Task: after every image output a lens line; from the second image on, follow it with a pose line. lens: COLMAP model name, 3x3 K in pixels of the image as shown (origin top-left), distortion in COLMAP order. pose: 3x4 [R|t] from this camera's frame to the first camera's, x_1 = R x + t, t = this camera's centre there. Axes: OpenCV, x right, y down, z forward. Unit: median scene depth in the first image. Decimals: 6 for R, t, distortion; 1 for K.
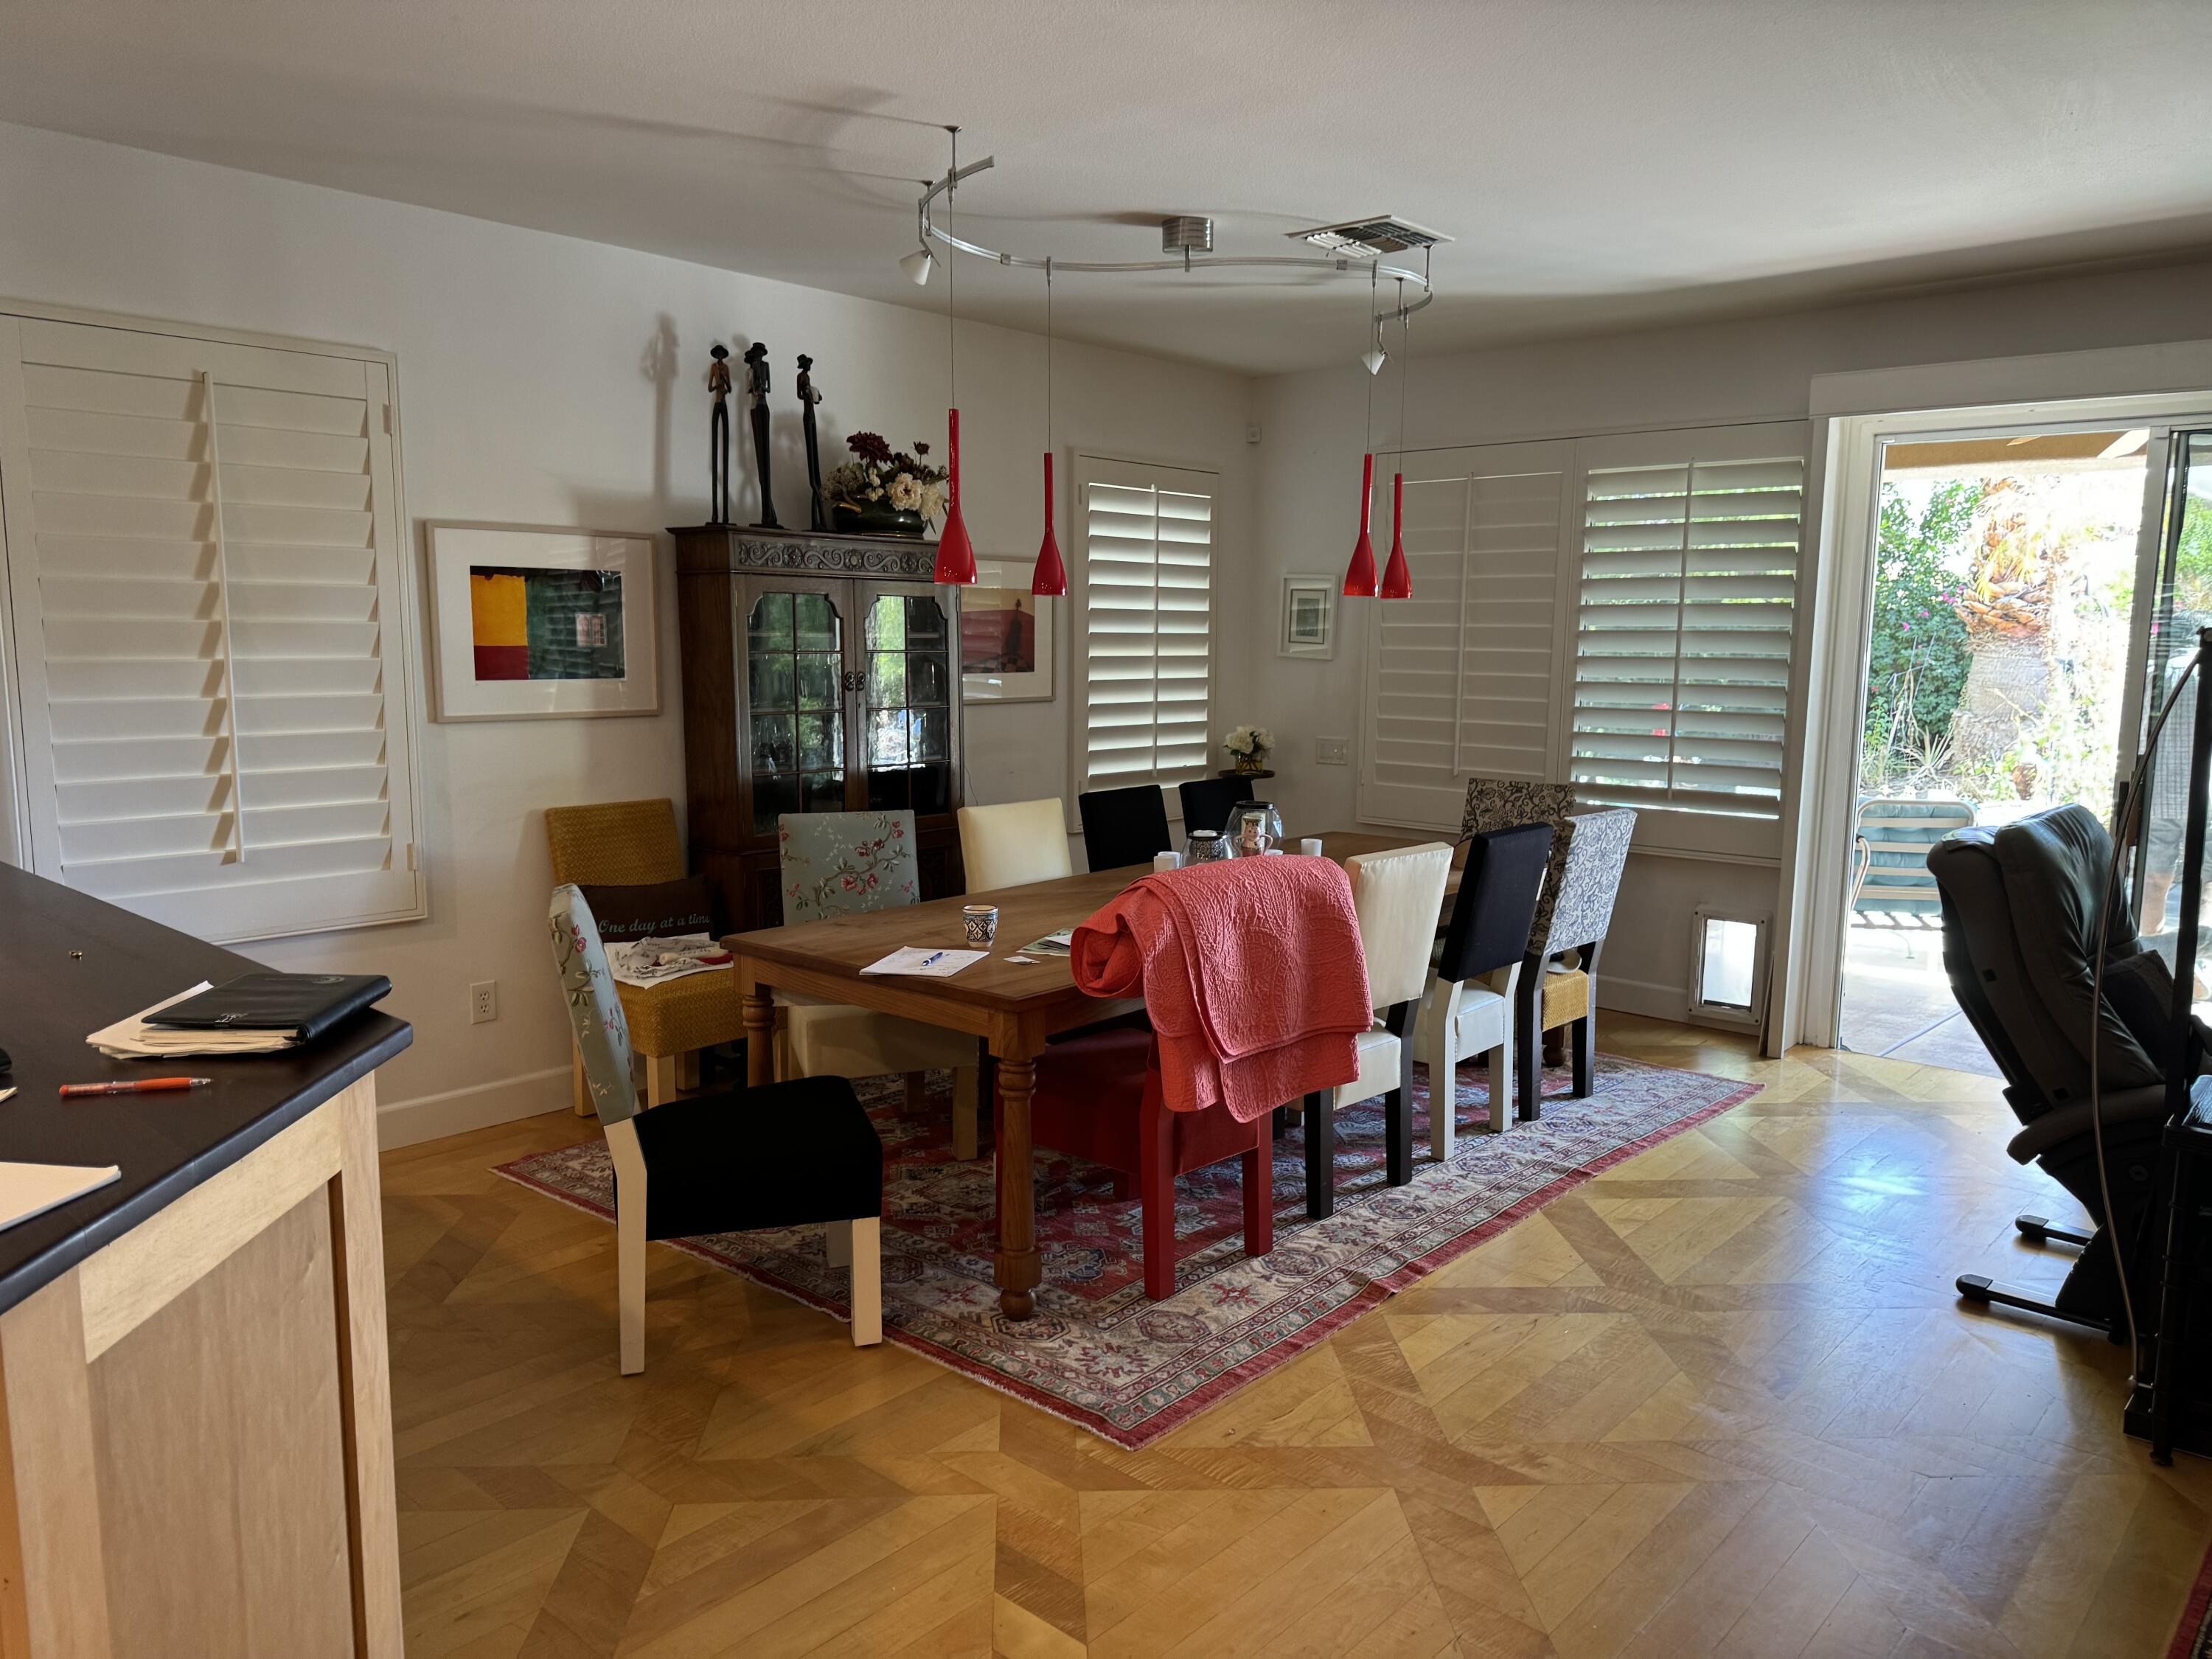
lens RADIAL K [[1563.0, 0, 1111.4], [0, 1563.0, 833.1], [0, 0, 1]] dist [0.000428, -0.002636]
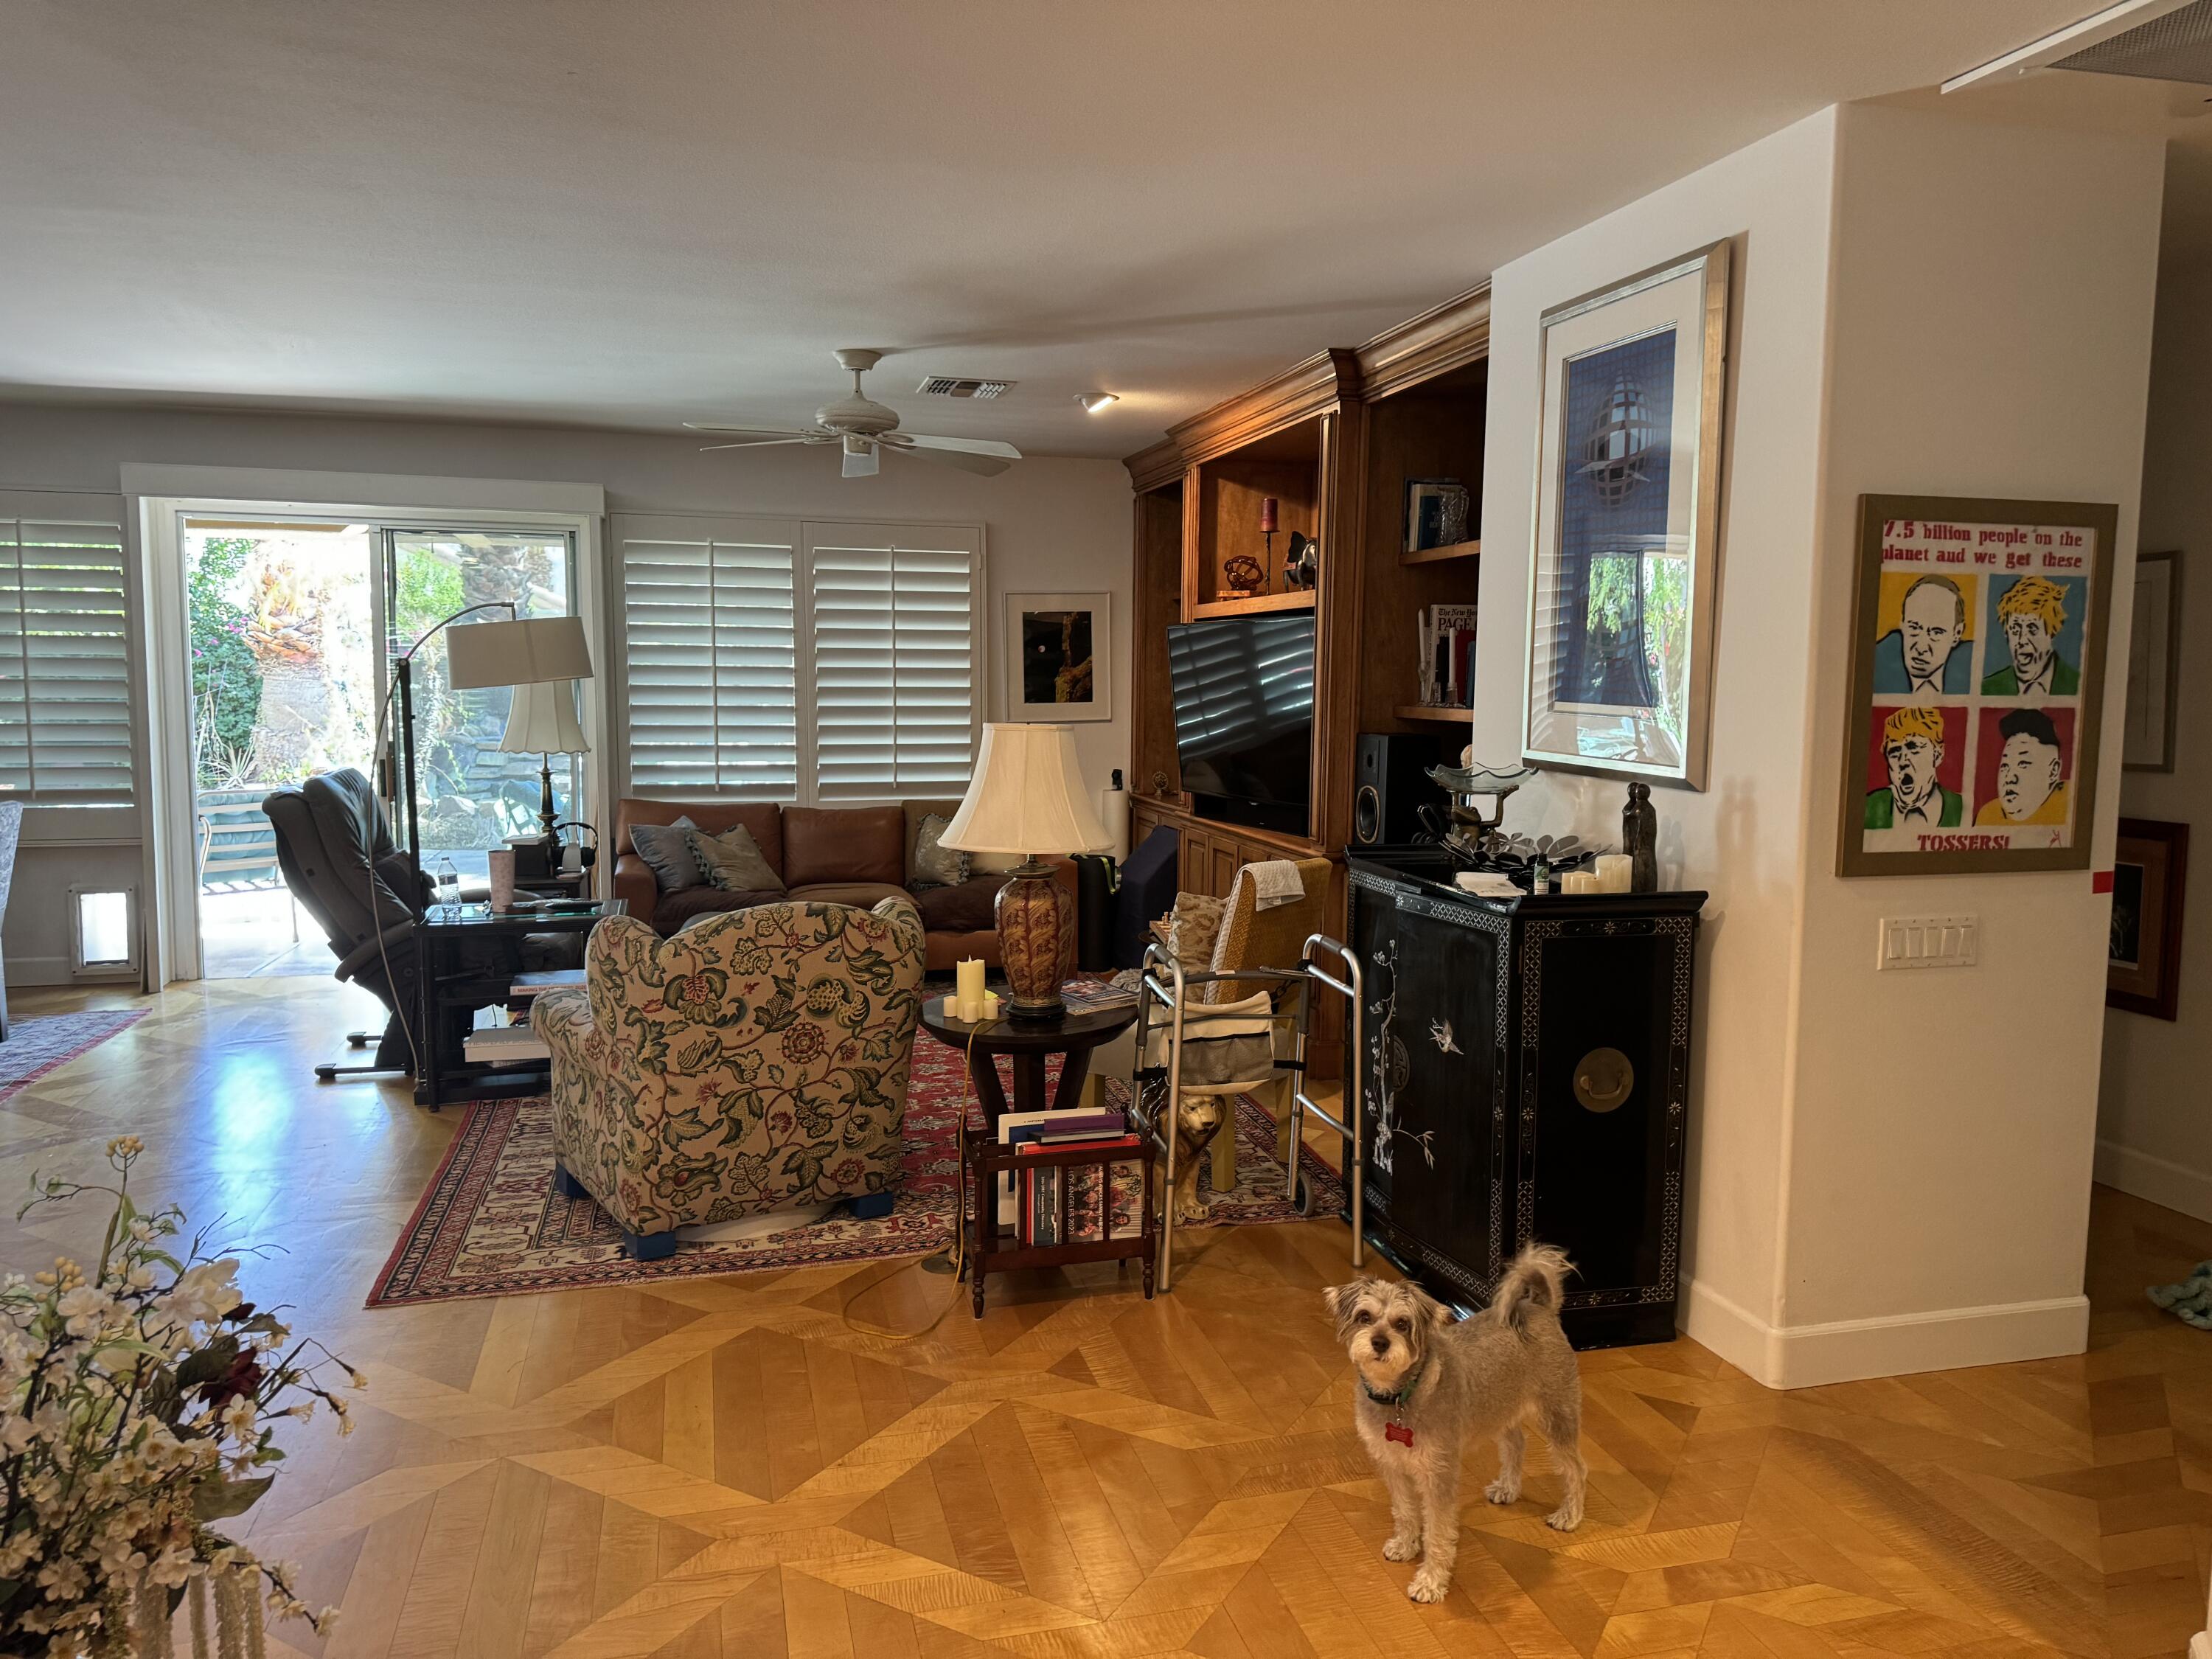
lens RADIAL K [[1563.0, 0, 1111.4], [0, 1563.0, 833.1], [0, 0, 1]] dist [0.000428, -0.002636]
pose [[0.540514, -0.092206, 0.836267, -0.155451], [0.105387, 0.993568, 0.041434, 0.032531], [-0.834708, 0.065735, 0.546755, -0.265463]]
